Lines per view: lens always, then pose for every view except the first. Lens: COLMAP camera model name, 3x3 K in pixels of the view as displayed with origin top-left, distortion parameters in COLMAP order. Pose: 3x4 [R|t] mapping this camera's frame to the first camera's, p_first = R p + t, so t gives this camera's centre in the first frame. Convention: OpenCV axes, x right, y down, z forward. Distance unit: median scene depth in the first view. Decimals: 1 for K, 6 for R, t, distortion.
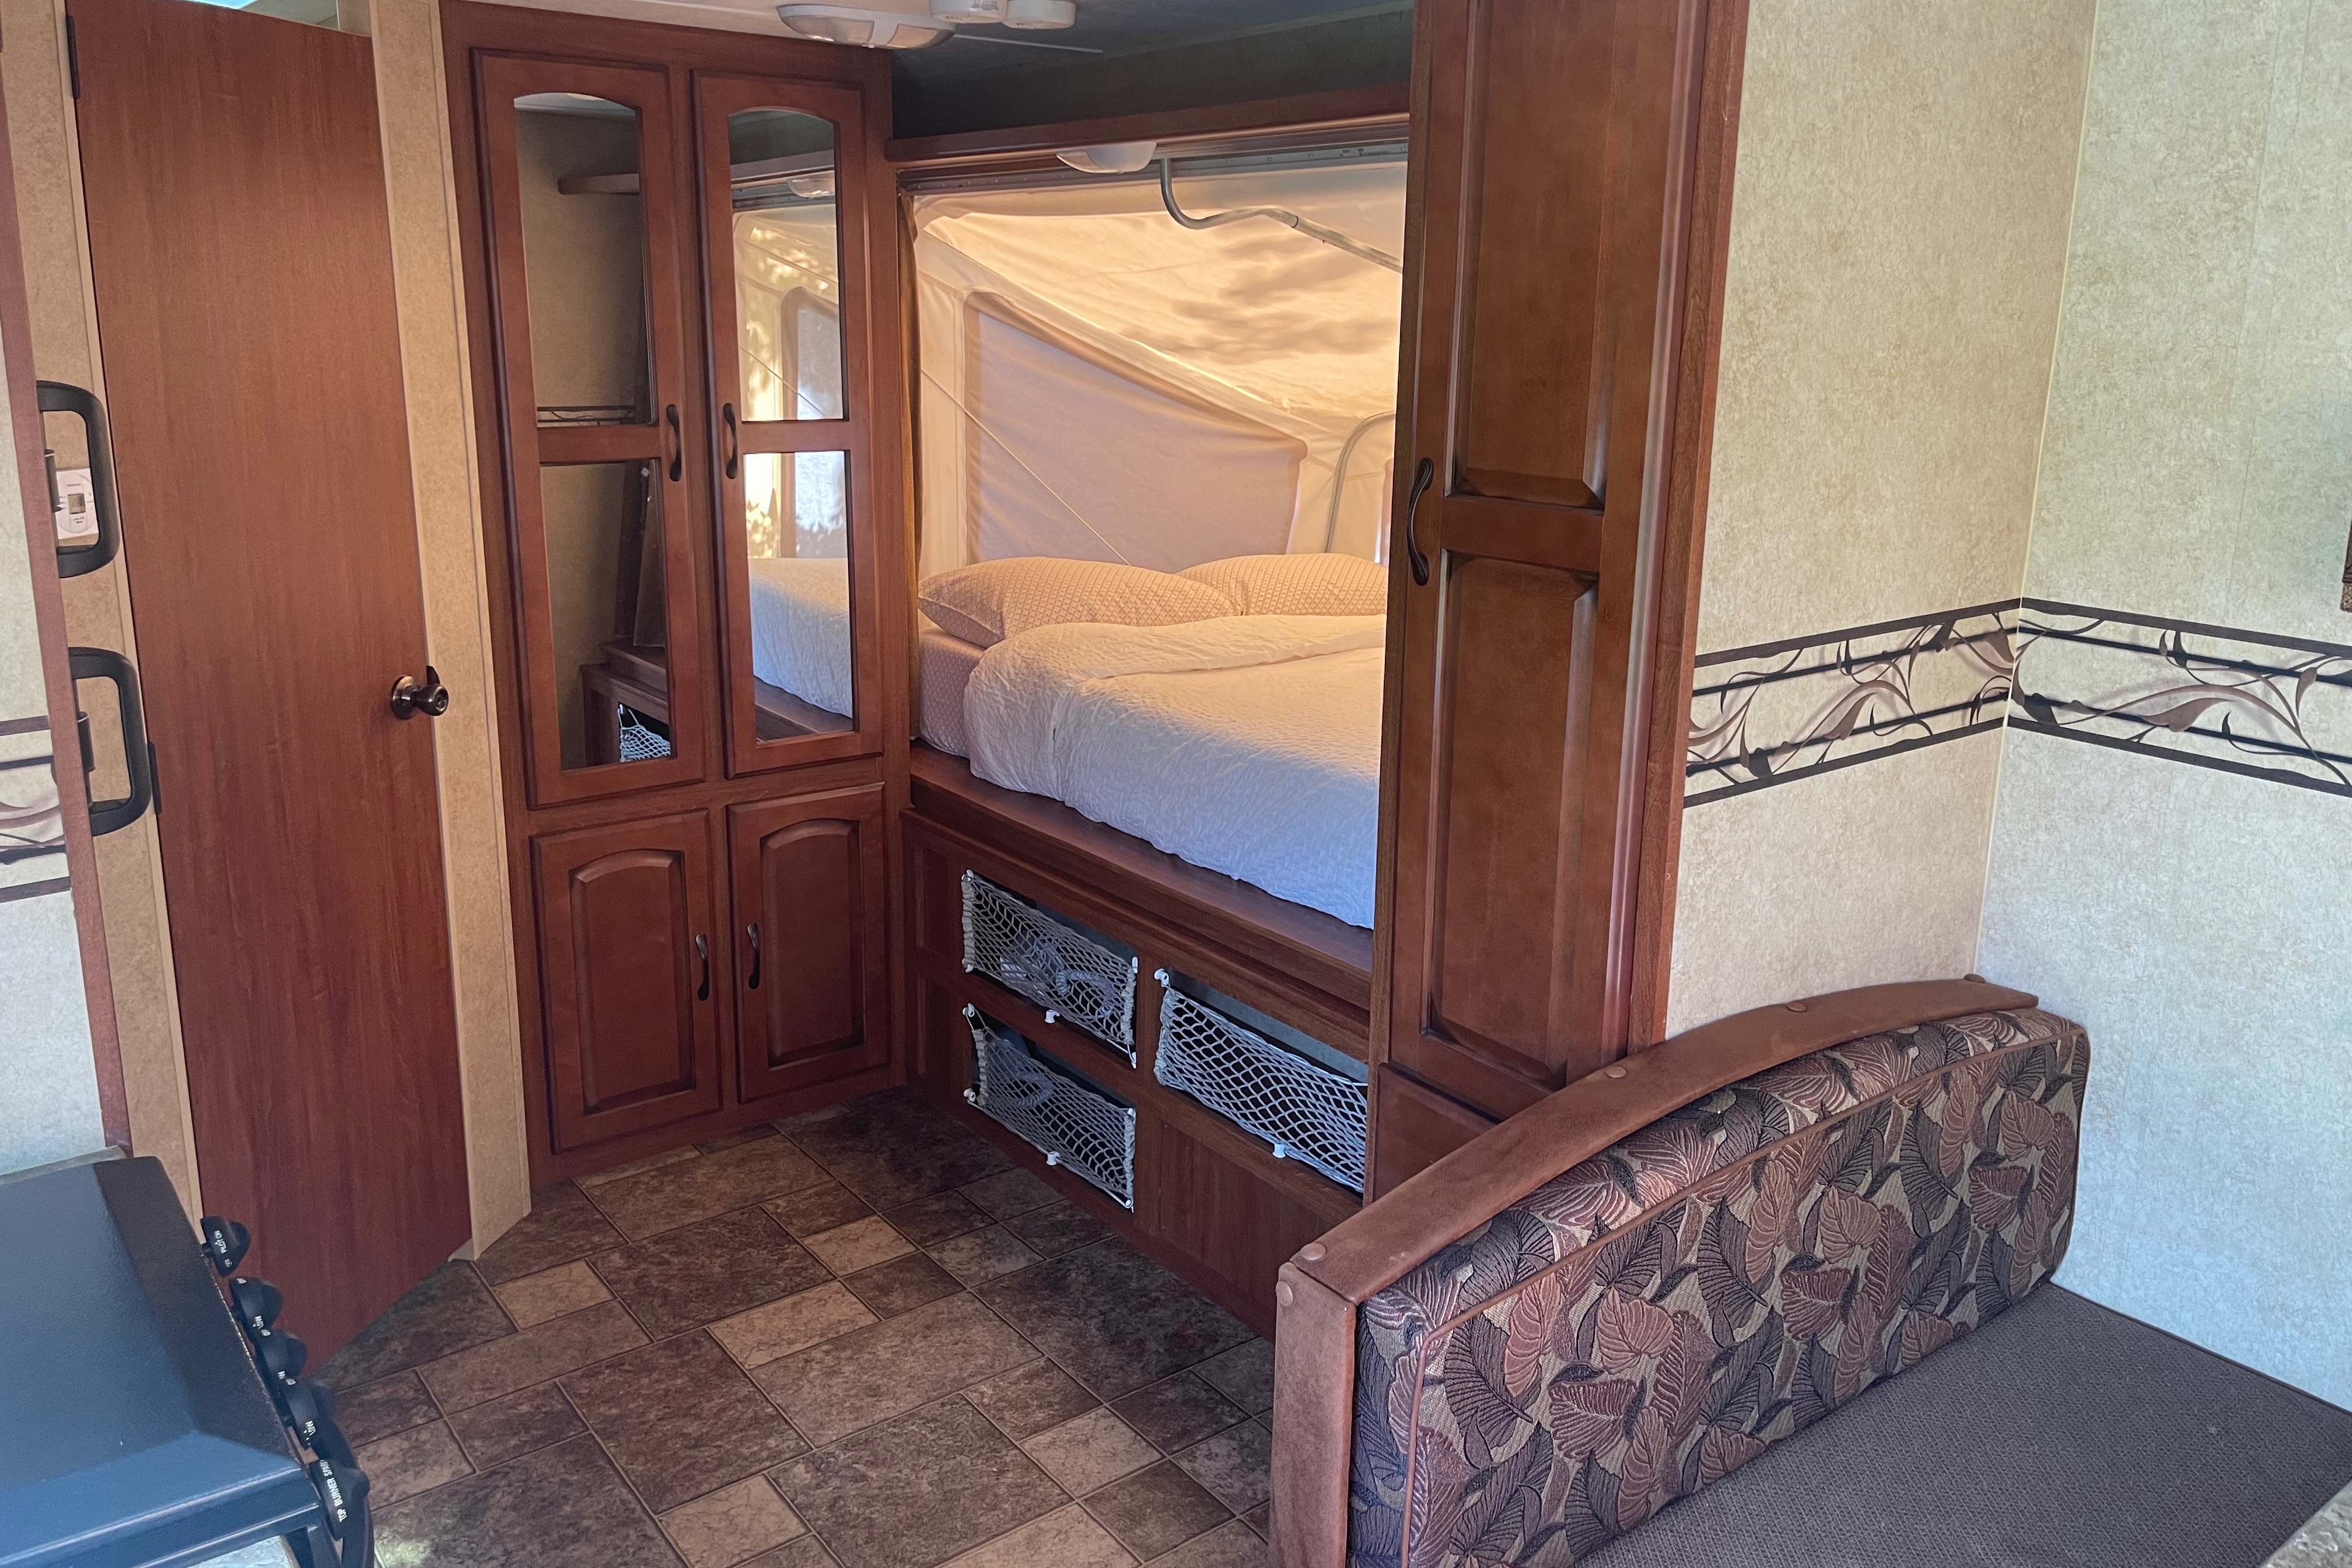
lens RADIAL K [[1786.2, 0, 1186.1], [0, 1786.2, 705.8], [0, 0, 1]] dist [0.043021, -0.052061]
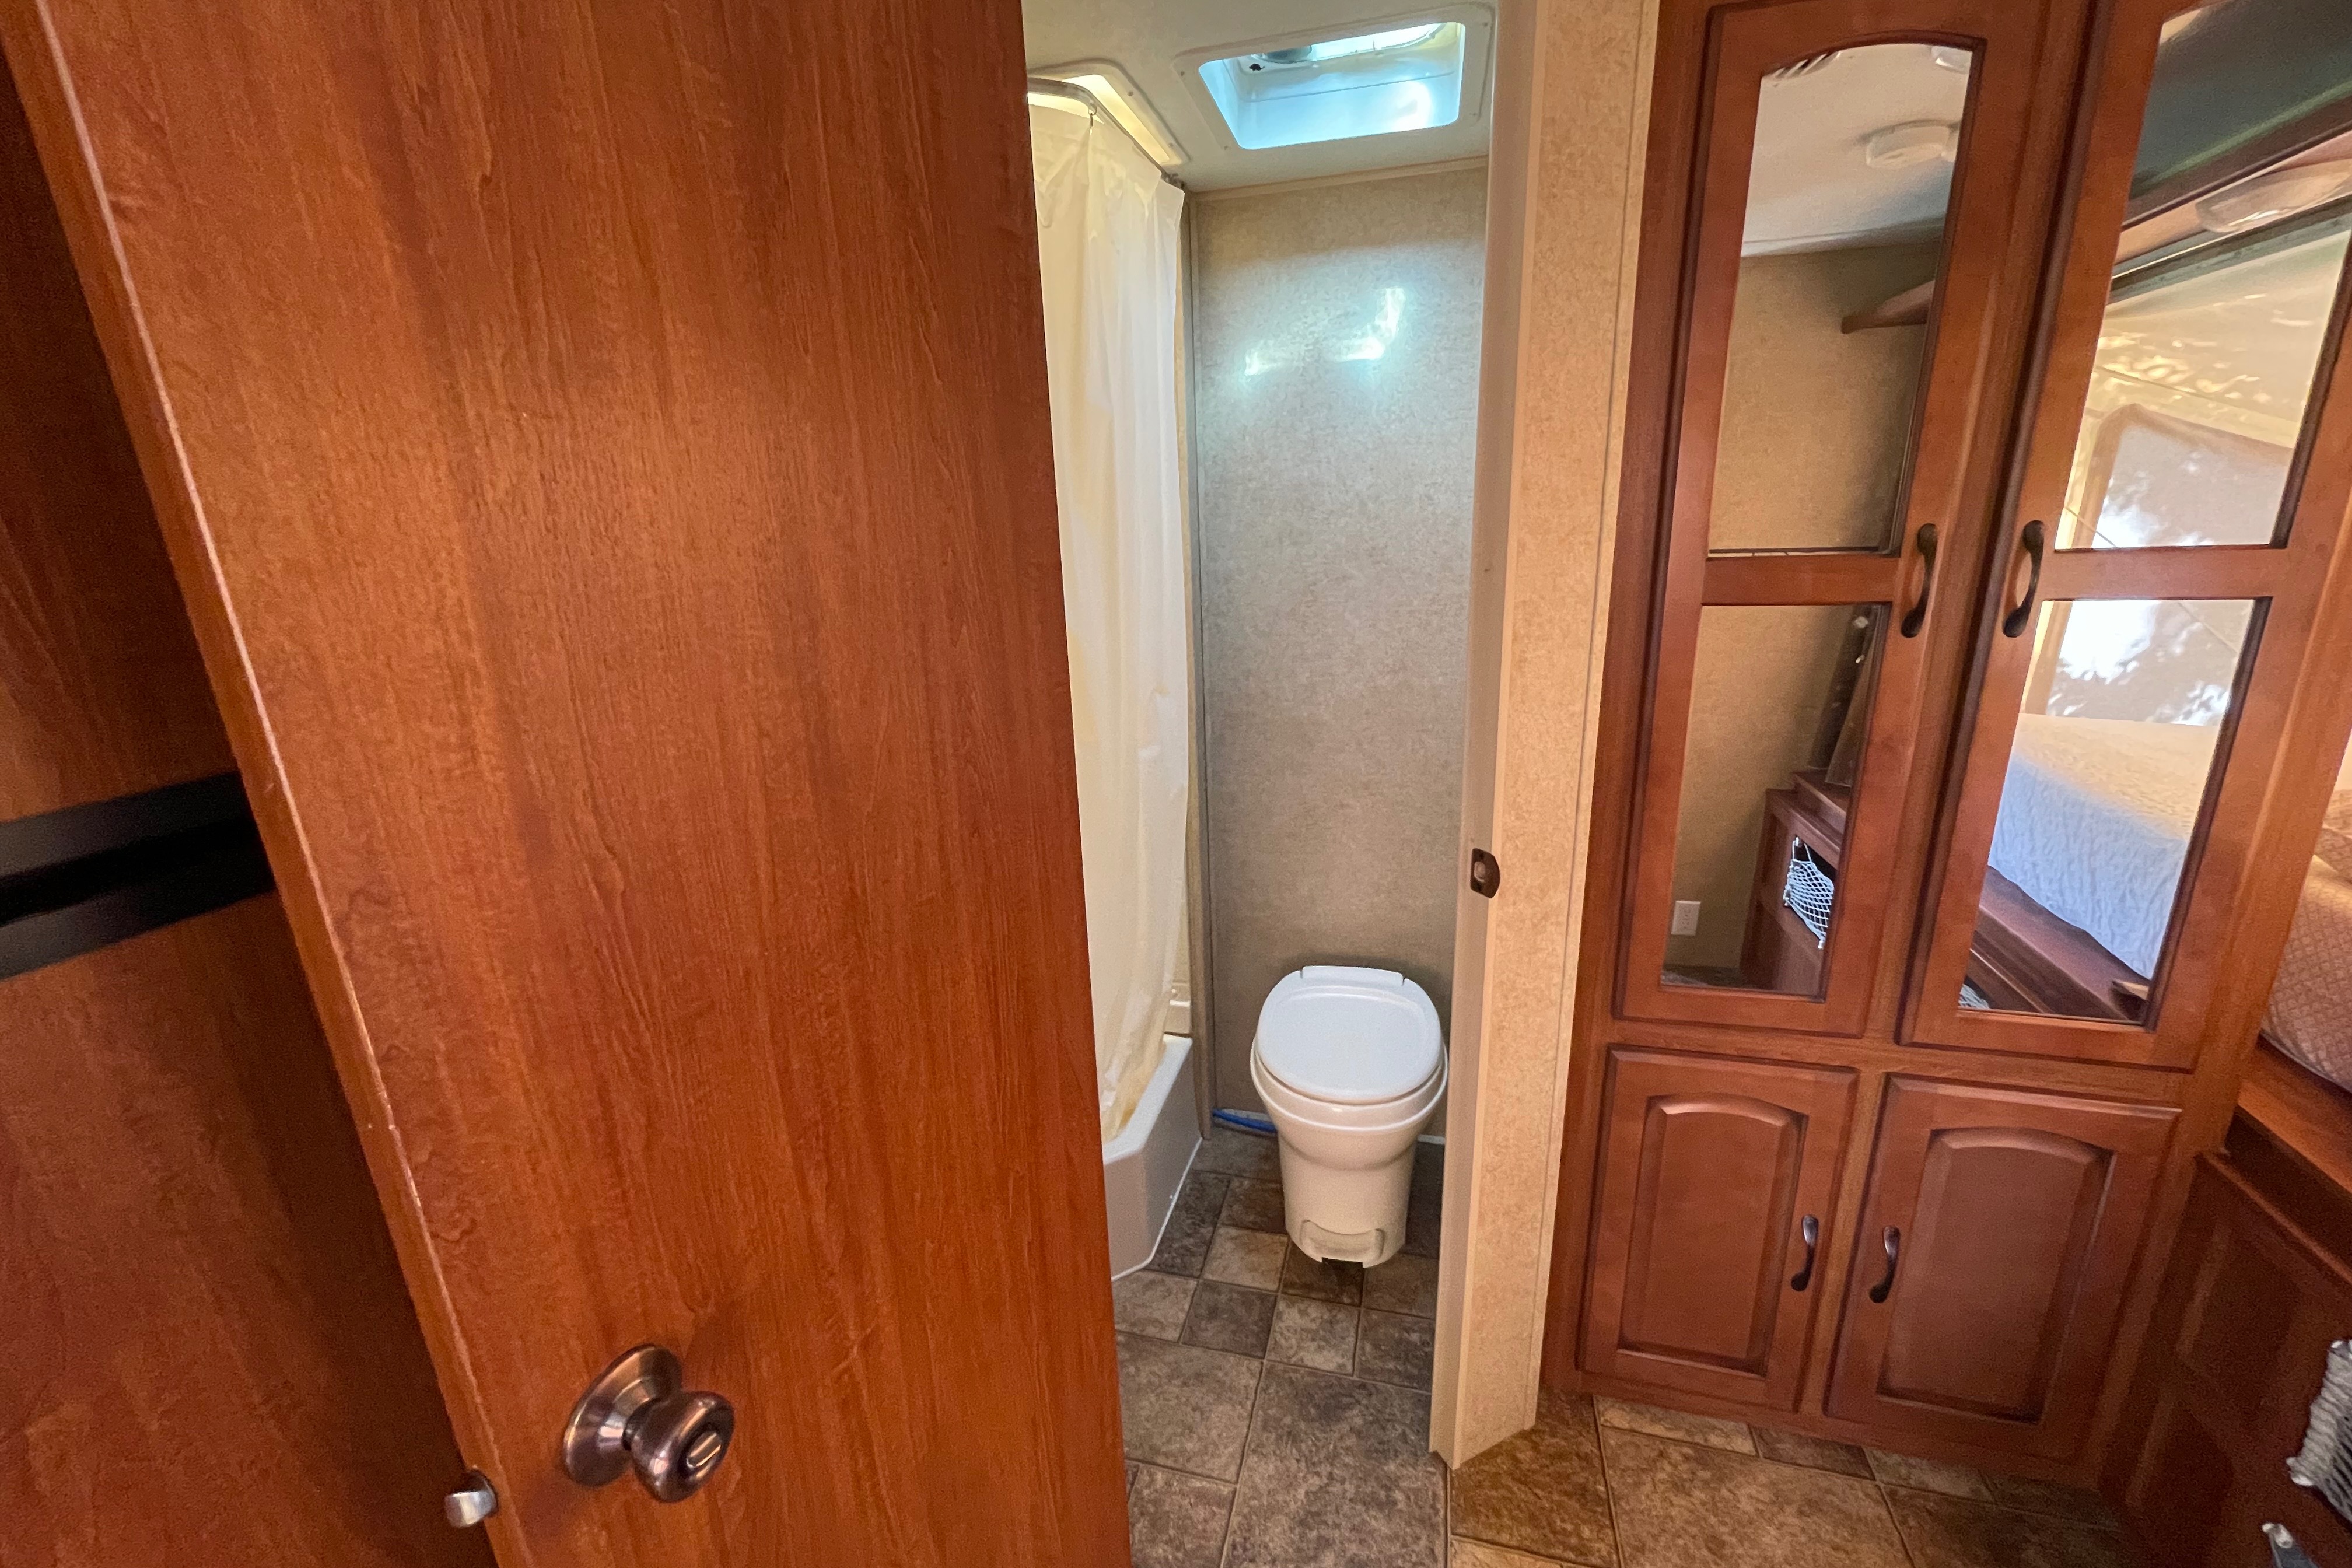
lens RADIAL K [[958.3, 0, 1170.2], [0, 958.3, 792.1], [0, 0, 1]] dist [-0.002038, 0.000055]
pose [[0.599597, 0.187796, -0.777957, -0.148739], [-0.131954, 0.981973, 0.135343, -0.074642], [0.789349, 0.021504, 0.613568, 0.520122]]
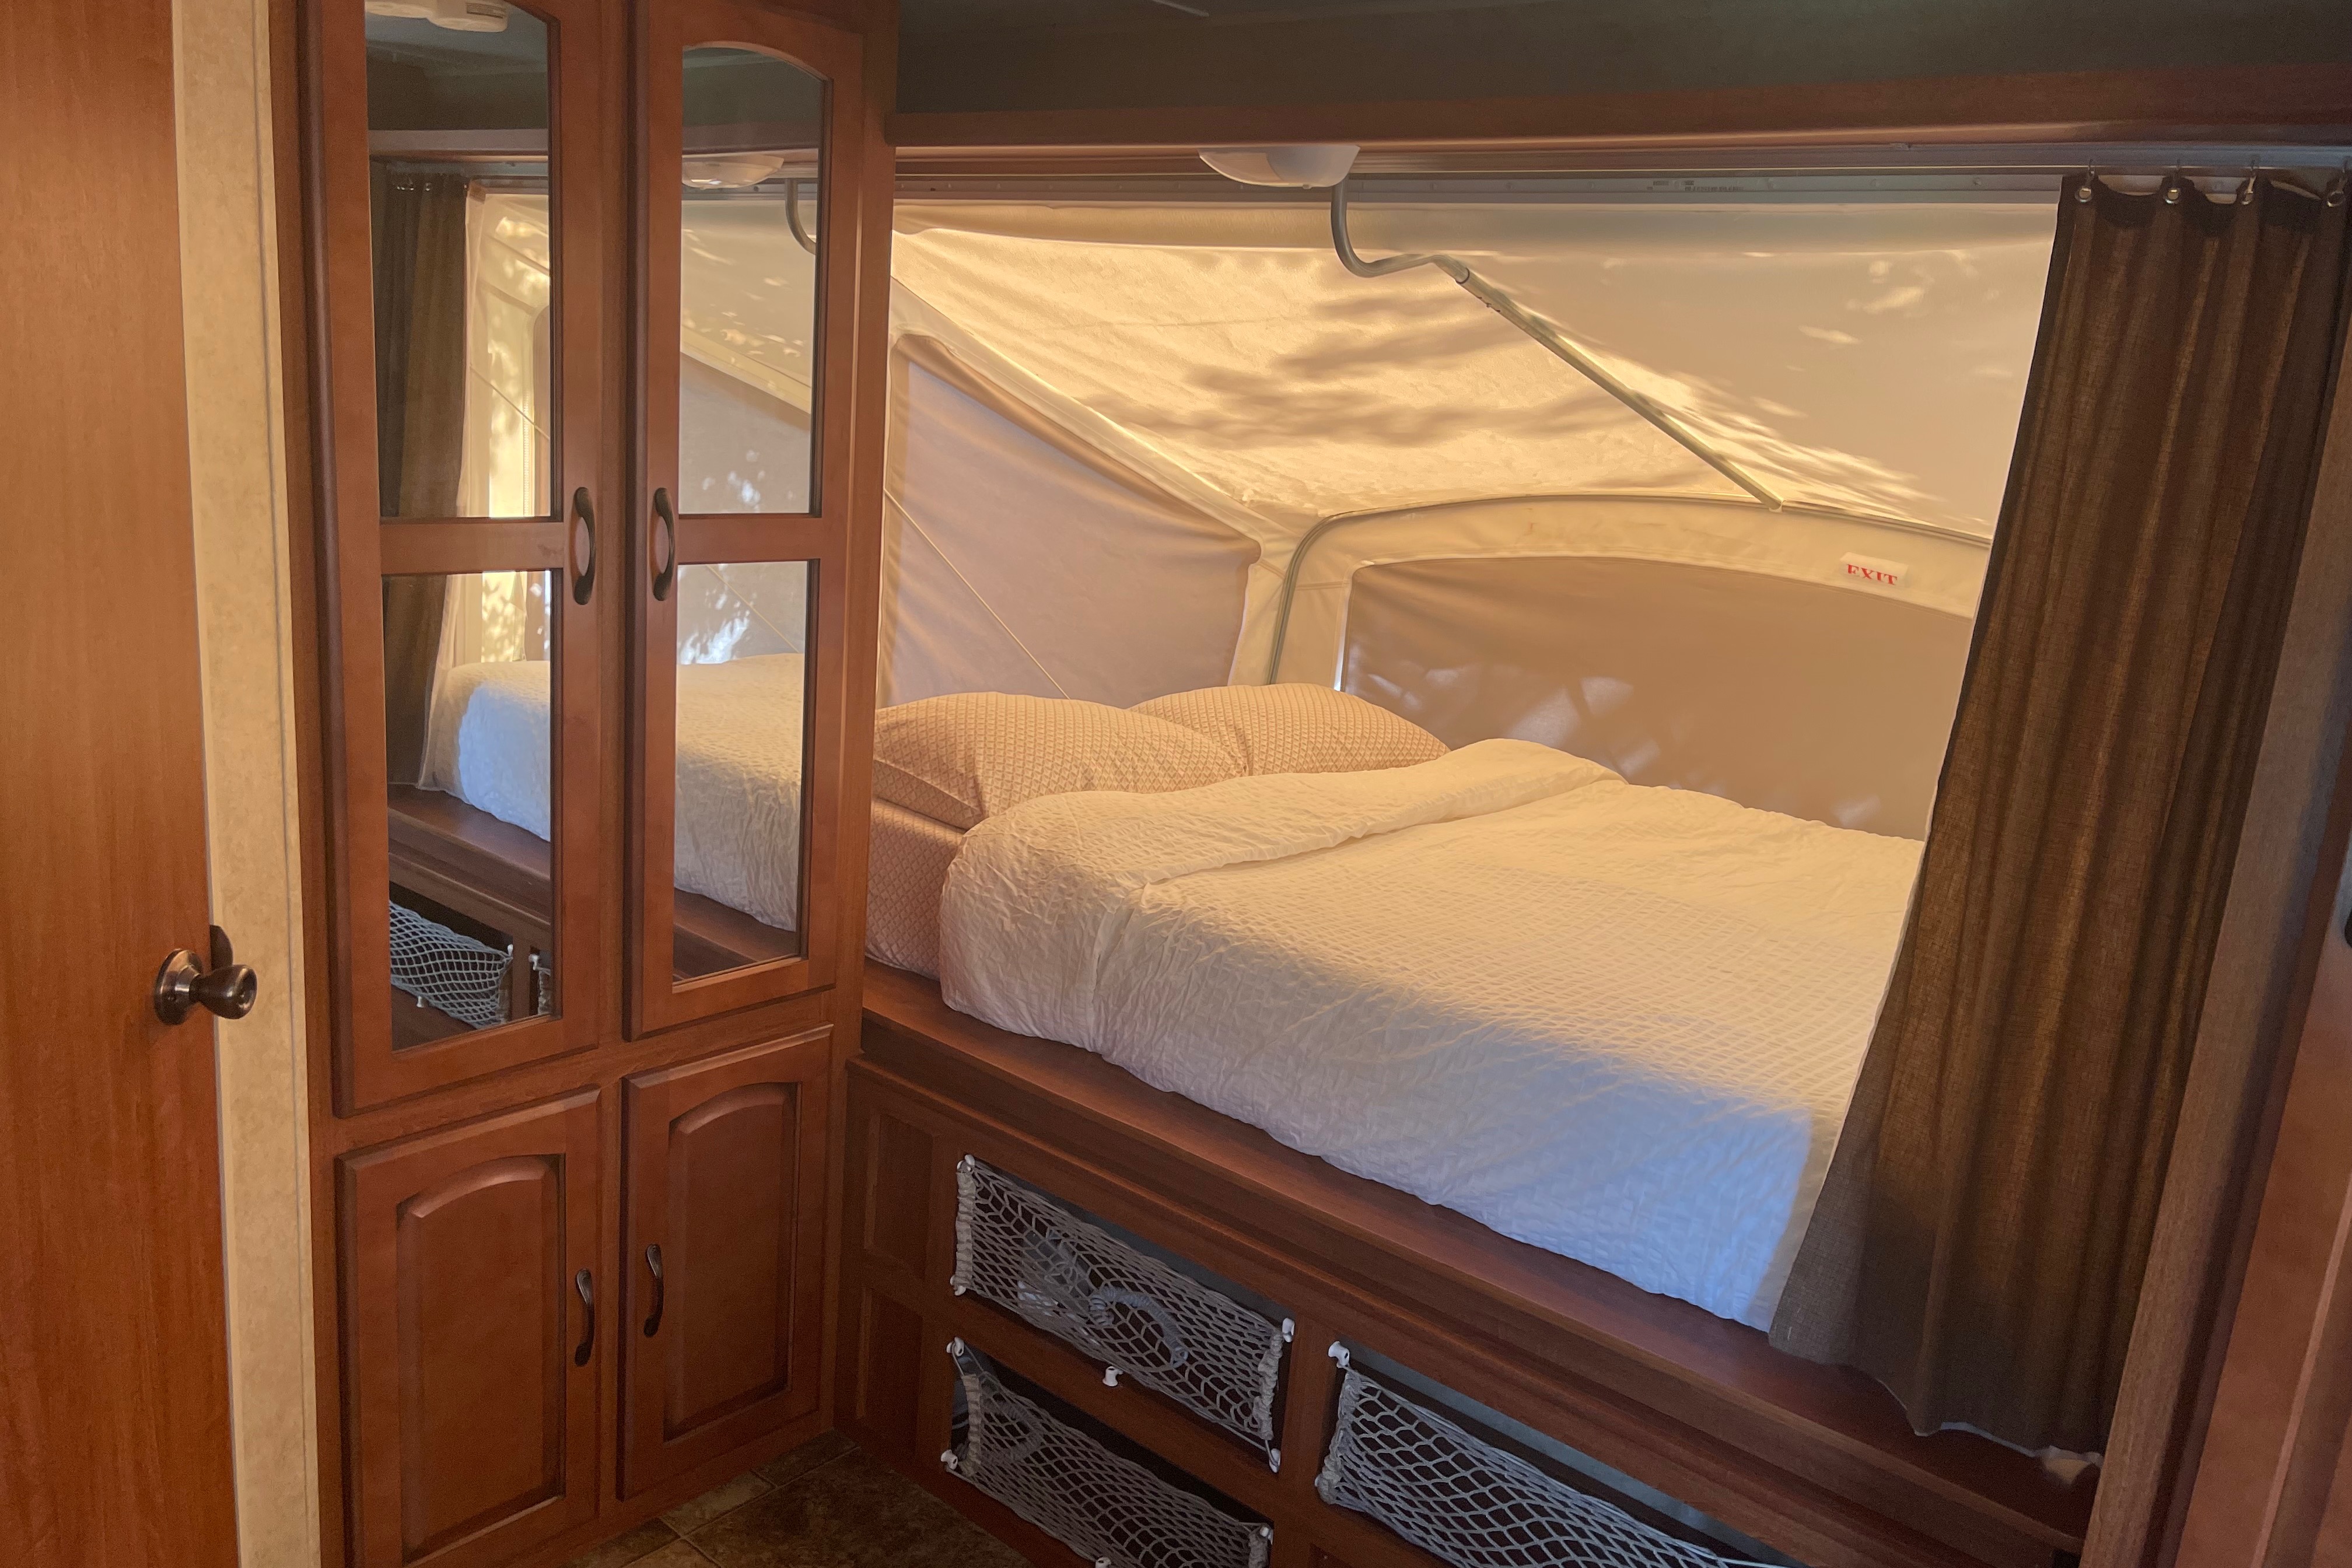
lens RADIAL K [[1786.2, 0, 1175.7], [0, 1786.2, 776.7], [0, 0, 1]] dist [0.043021, -0.052061]
pose [[0.976108, 0.014332, 0.216815, -0.202906], [-0.017416, 0.999772, 0.012324, -0.070412], [-0.216589, -0.015805, 0.976135, 0.297740]]
